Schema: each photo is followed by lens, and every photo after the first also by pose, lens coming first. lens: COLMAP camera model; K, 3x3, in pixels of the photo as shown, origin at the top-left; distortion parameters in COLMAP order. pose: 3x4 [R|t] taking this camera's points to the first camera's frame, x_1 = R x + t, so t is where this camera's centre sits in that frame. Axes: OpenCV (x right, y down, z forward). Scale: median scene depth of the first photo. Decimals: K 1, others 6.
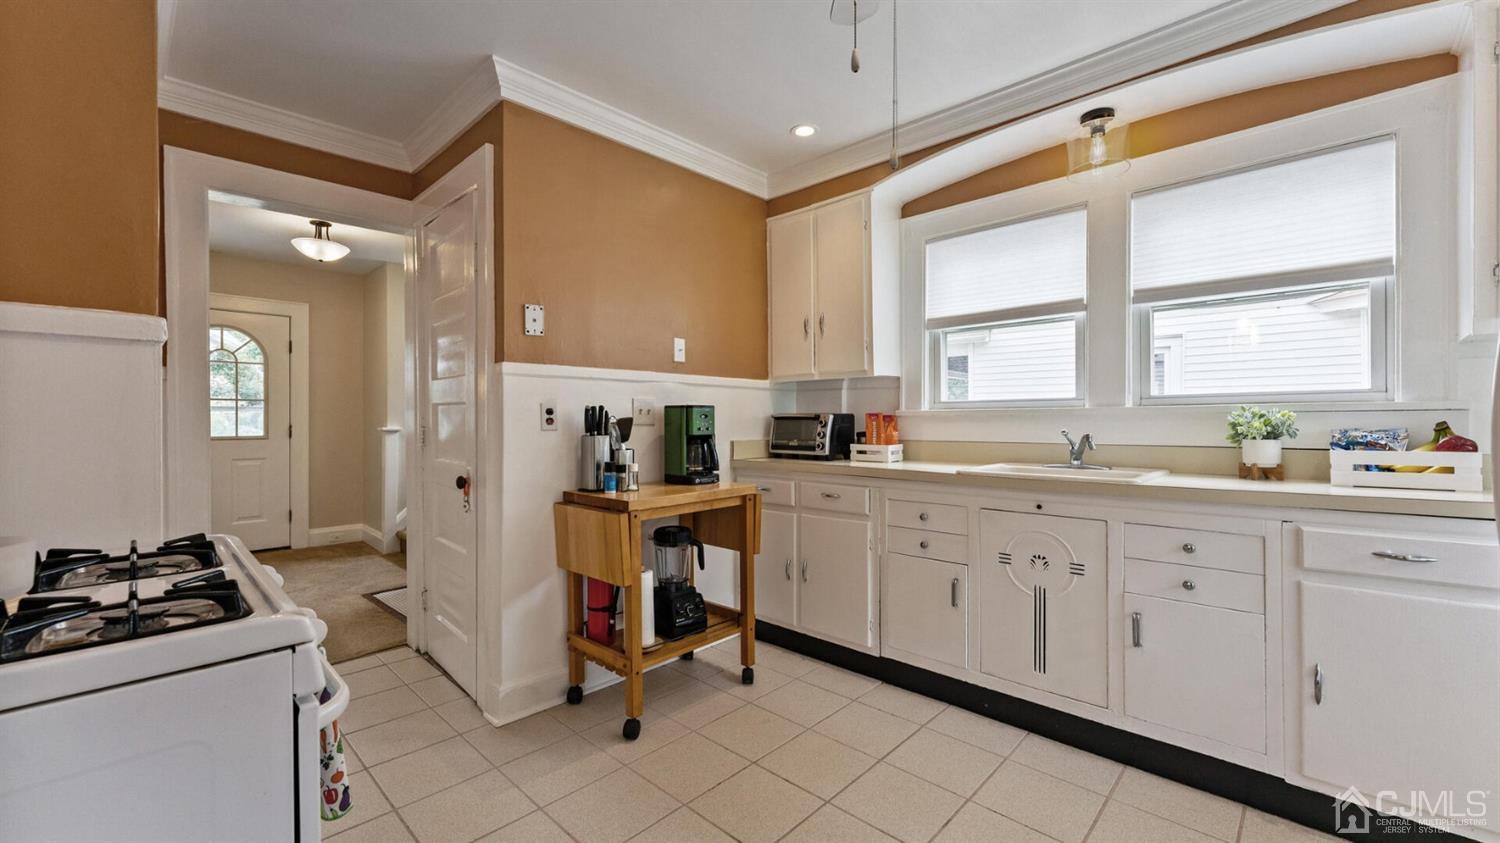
lens RADIAL K [[607.6, 0, 747.1], [0, 607.6, 423.0], [0, 0, 1]] dist [-0.002650, -0.000008]
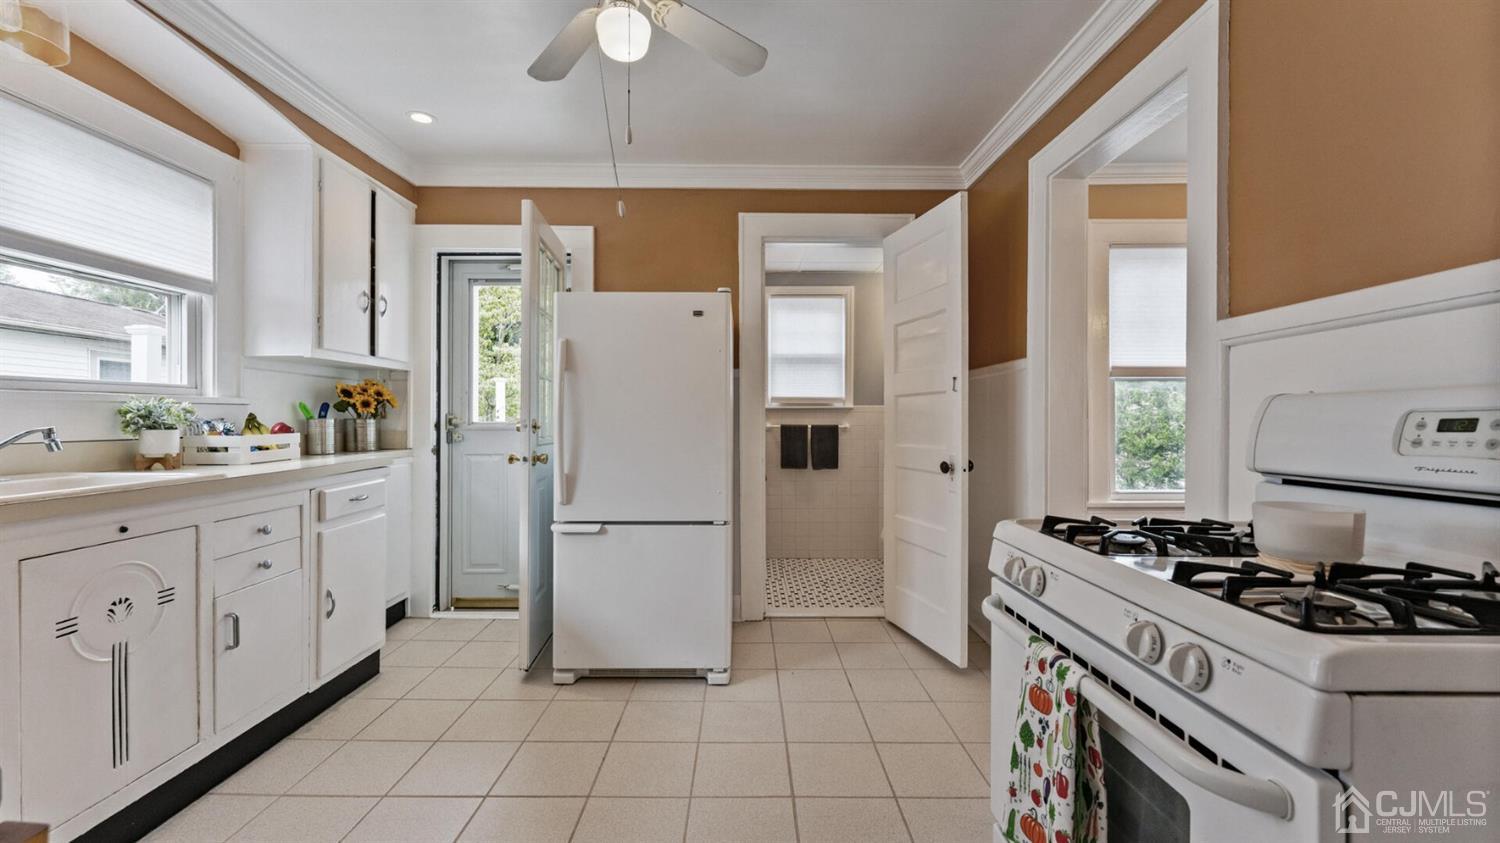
lens RADIAL K [[607.6, 0, 752.8], [0, 607.6, 422.6], [0, 0, 1]] dist [-0.002650, -0.000008]
pose [[-0.700630, -0.002389, 0.713520, -0.537144], [0.010304, 0.999856, 0.013465, 0.010300], [-0.713450, 0.016786, -0.700505, 0.959483]]
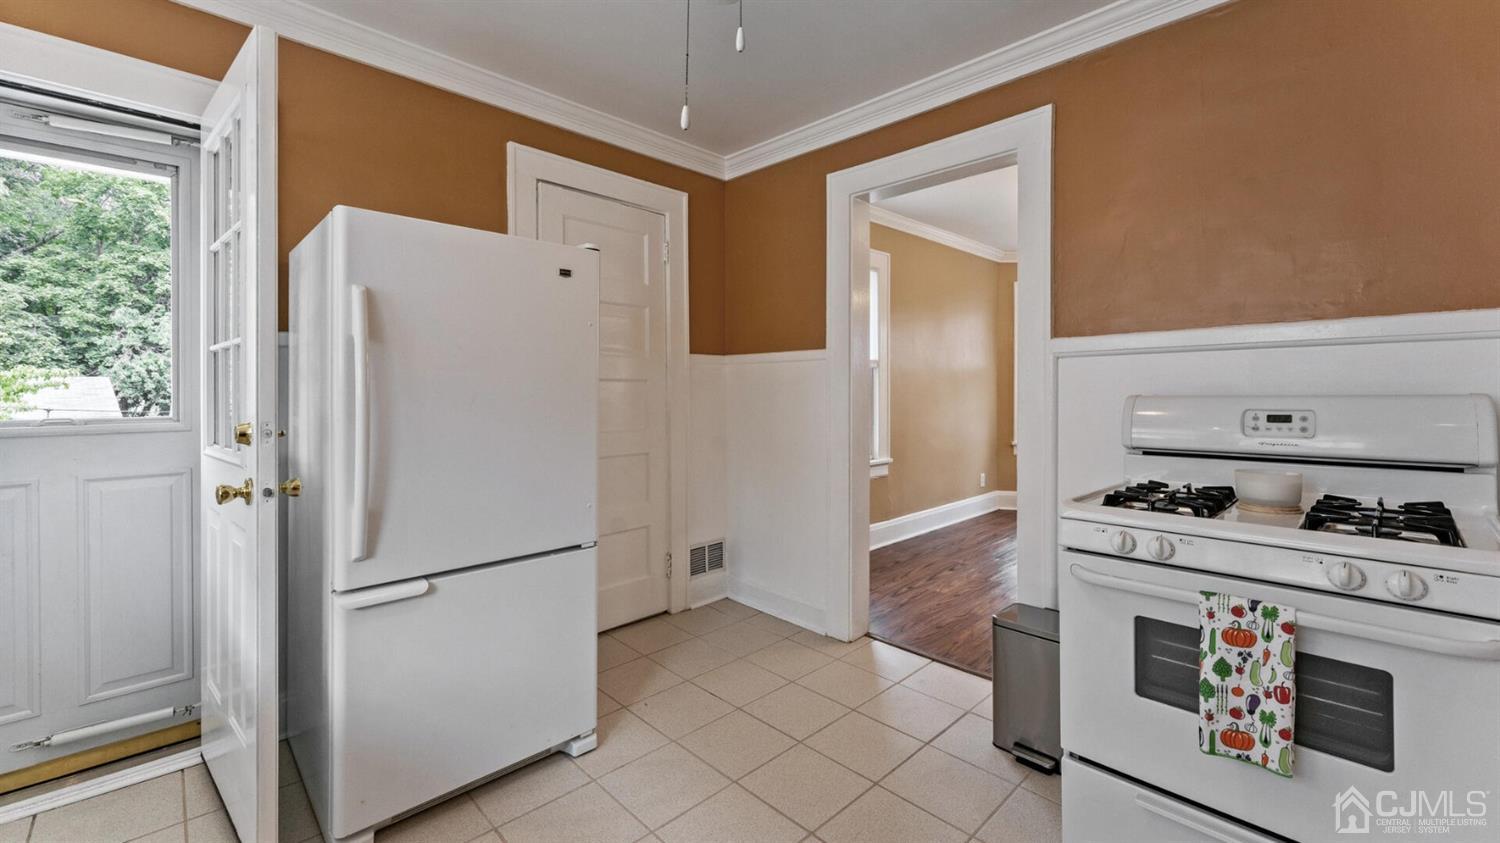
lens RADIAL K [[607.6, 0, 756.4], [0, 607.6, 393.3], [0, 0, 1]] dist [-0.002650, -0.000008]
pose [[-0.999647, 0.001938, 0.026496, 0.065162], [0.002414, 0.999836, 0.017936, -0.024677], [-0.026457, 0.017994, -0.999488, 1.089380]]
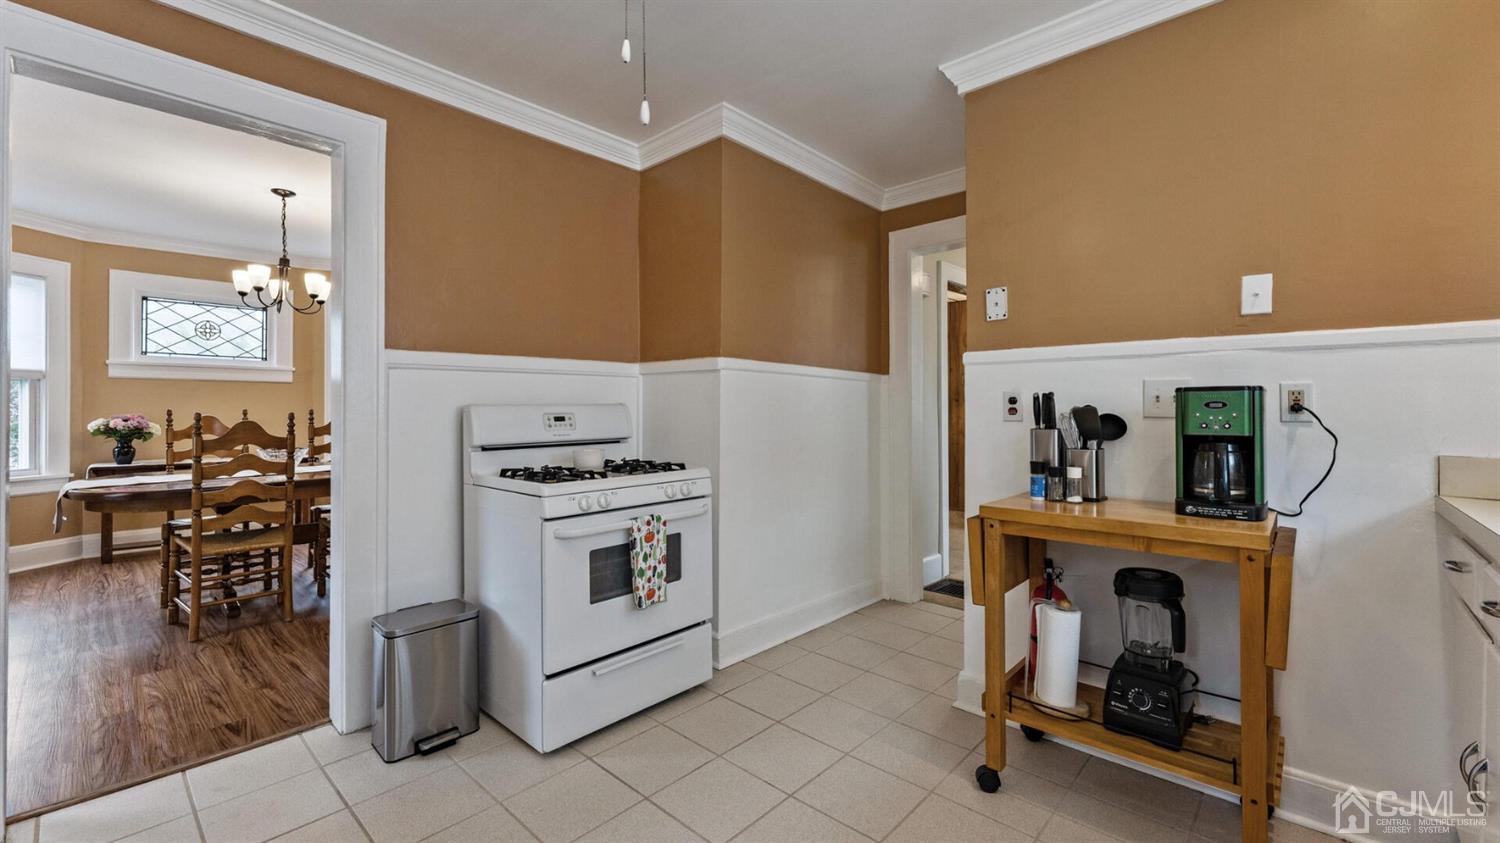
lens RADIAL K [[607.6, 0, 741.1], [0, 607.6, 412.6], [0, 0, 1]] dist [-0.002650, -0.000008]
pose [[0.008534, 0.004327, -0.999954, 0.647875], [-0.012534, 0.999913, 0.004220, 0.000661], [0.999885, 0.012498, 0.008588, 0.654719]]
